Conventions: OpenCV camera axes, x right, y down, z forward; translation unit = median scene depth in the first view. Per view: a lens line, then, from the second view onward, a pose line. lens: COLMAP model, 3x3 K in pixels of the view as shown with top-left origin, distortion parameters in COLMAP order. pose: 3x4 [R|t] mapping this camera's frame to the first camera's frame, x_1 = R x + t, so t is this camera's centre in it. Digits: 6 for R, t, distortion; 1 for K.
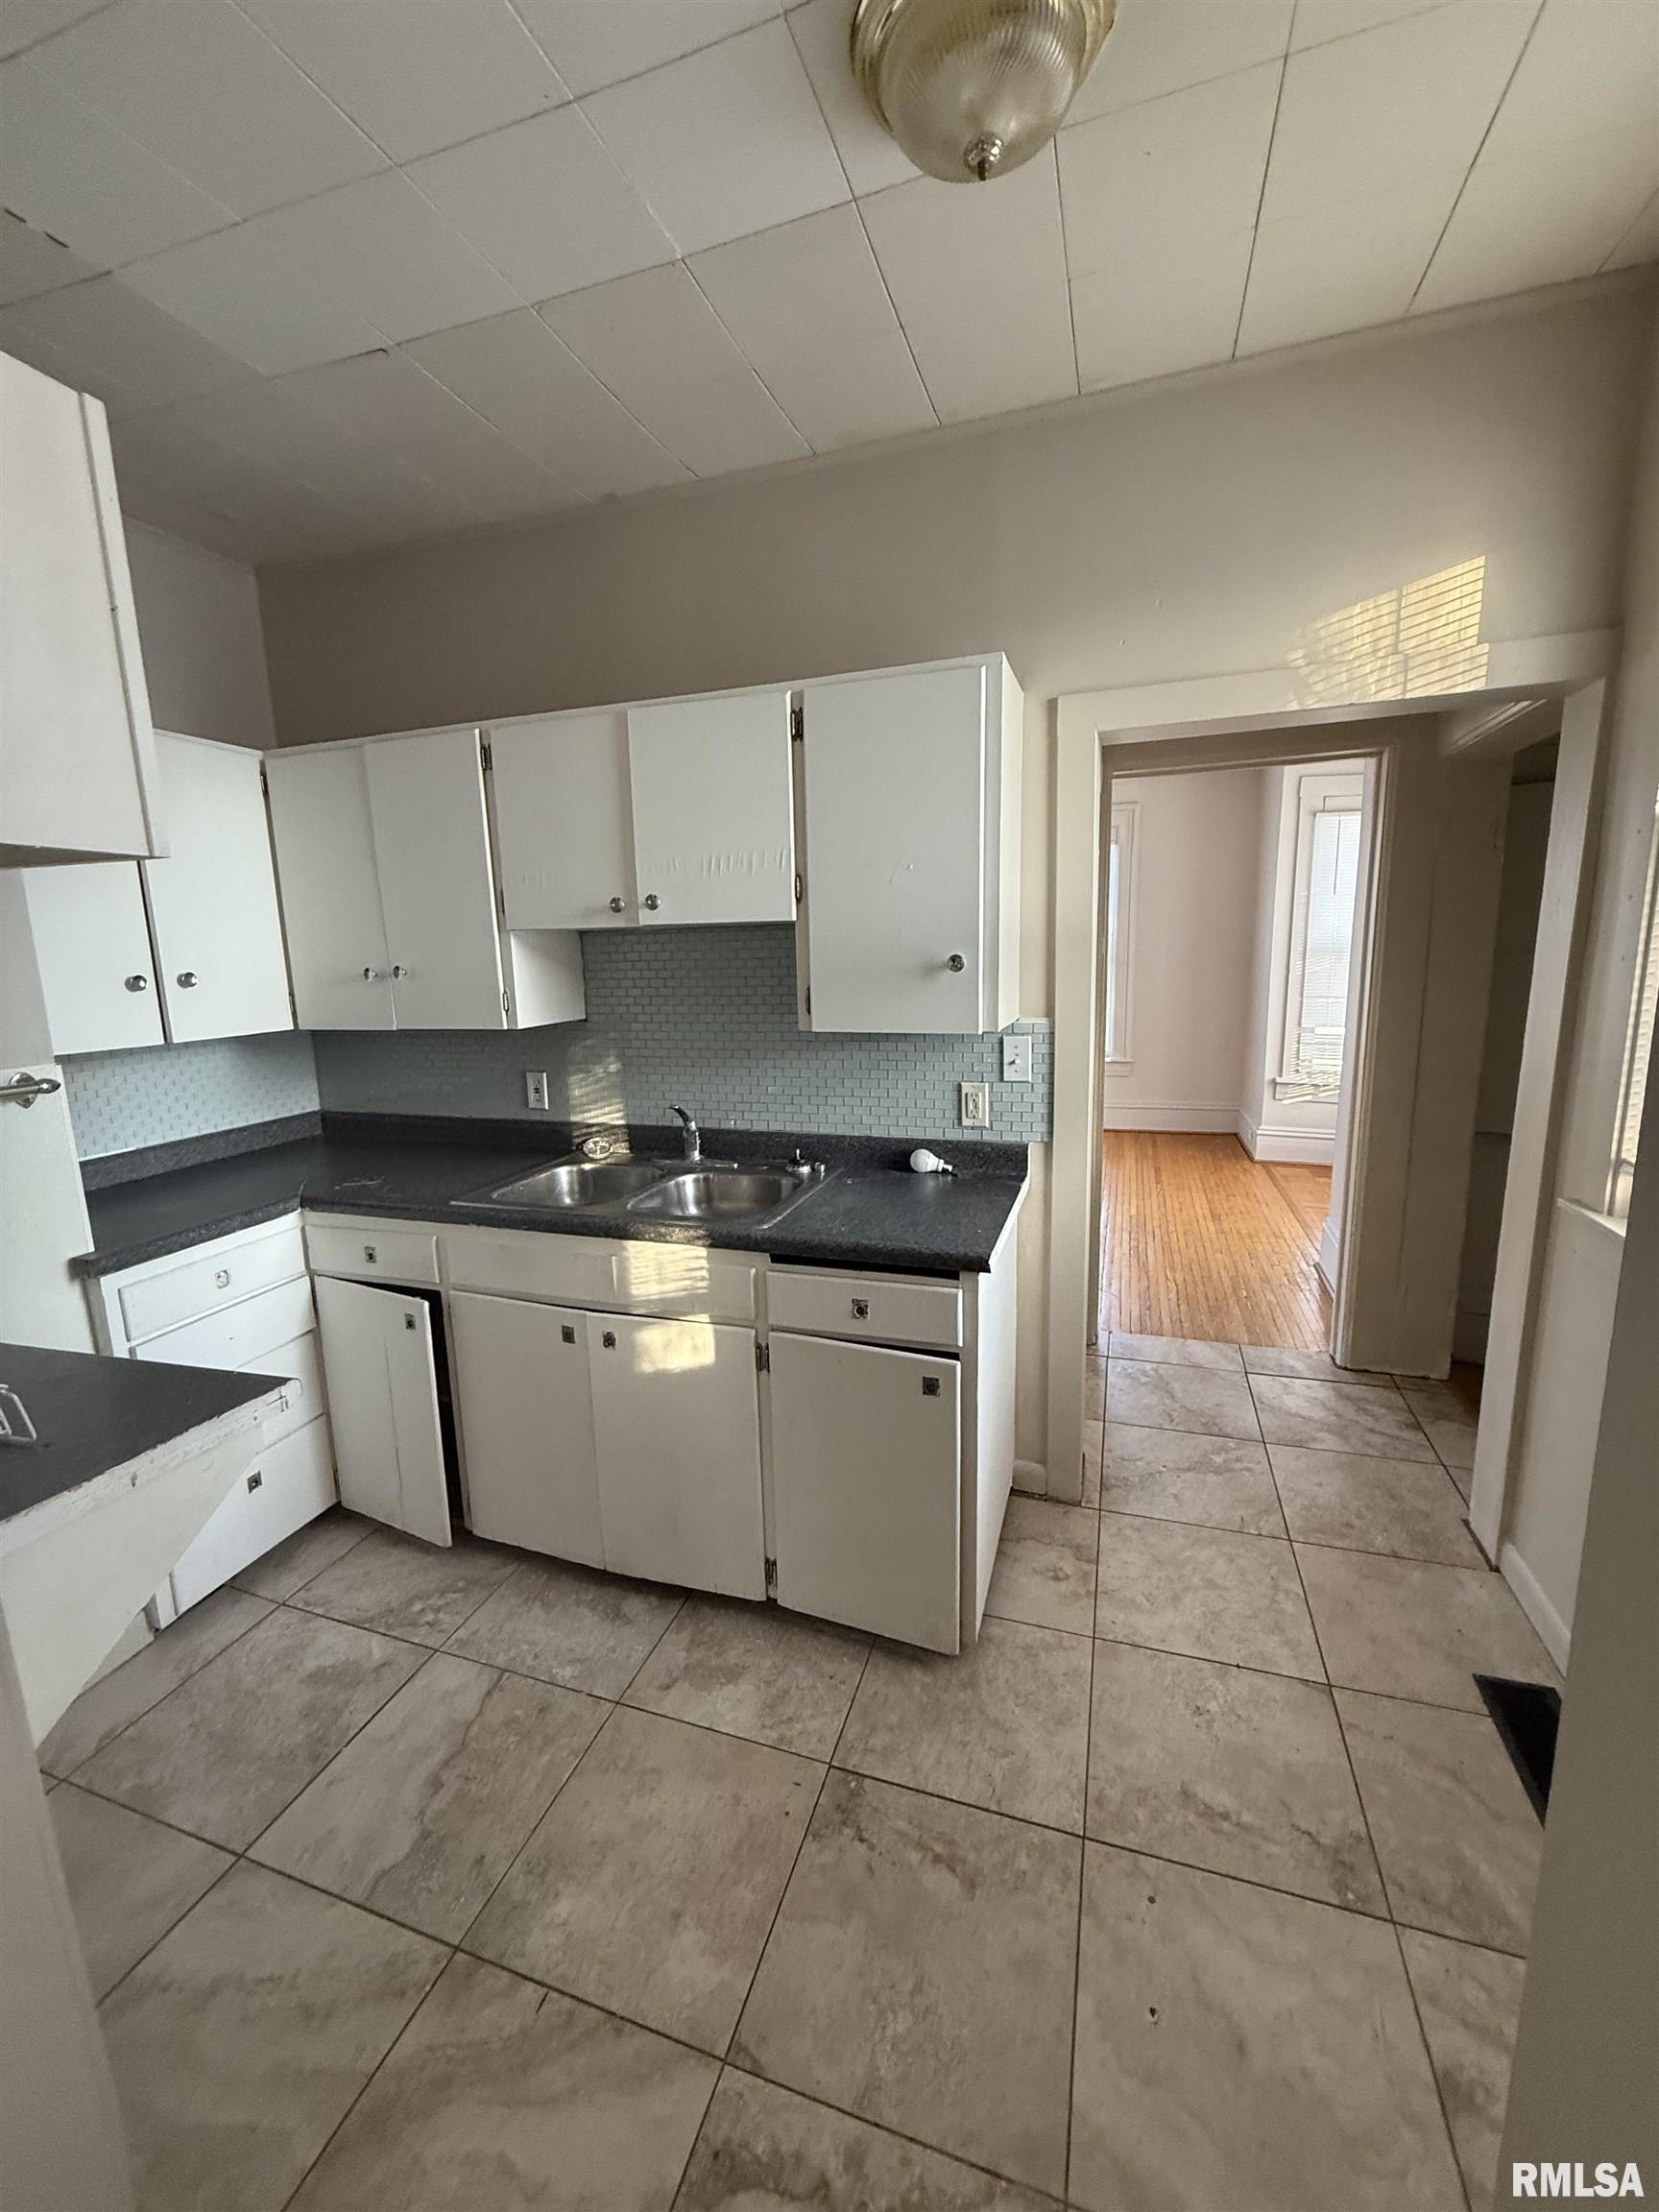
lens RADIAL K [[883.8, 0, 828.2], [0, 883.8, 1104.7], [0, 0, 1]] dist [0.004146, 0.000229]
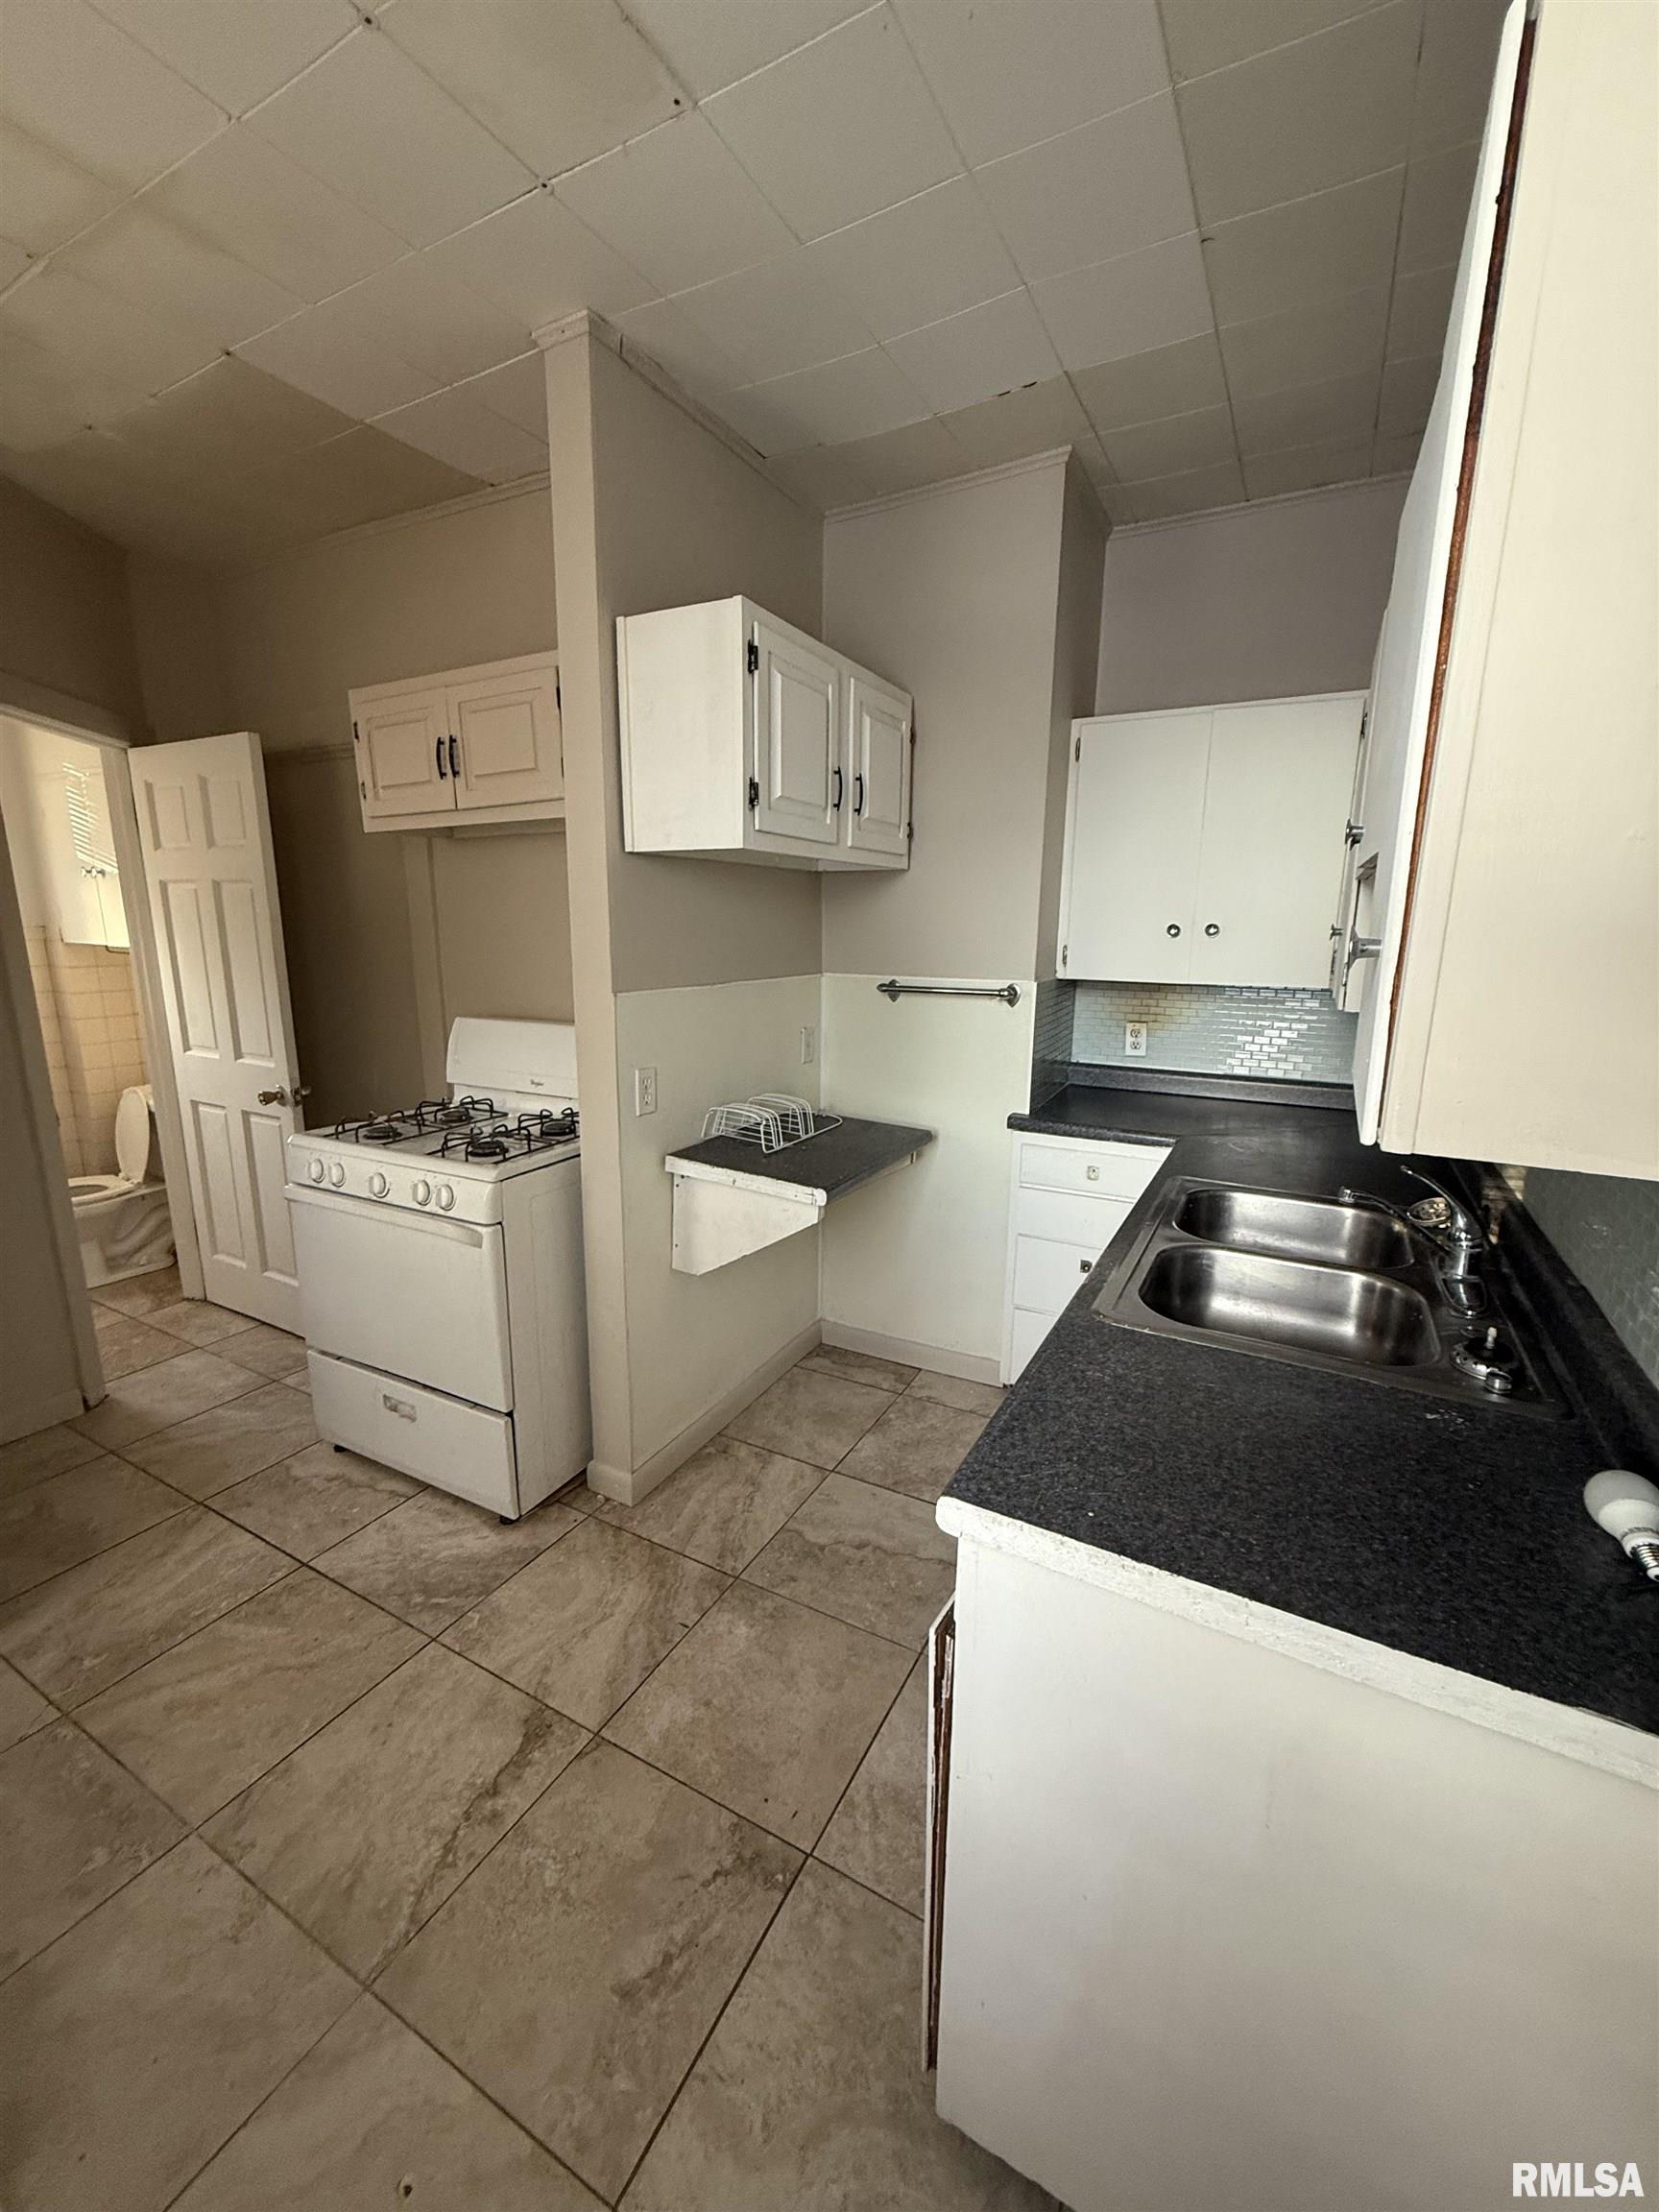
lens RADIAL K [[883.8, 0, 831.5], [0, 883.8, 1100.5], [0, 0, 1]] dist [0.004146, 0.000229]
pose [[-0.174847, 0.223226, -0.958957, 0.728711], [-0.176356, 0.951109, 0.253554, -0.199158], [0.968673, 0.213451, -0.126932, 1.065047]]
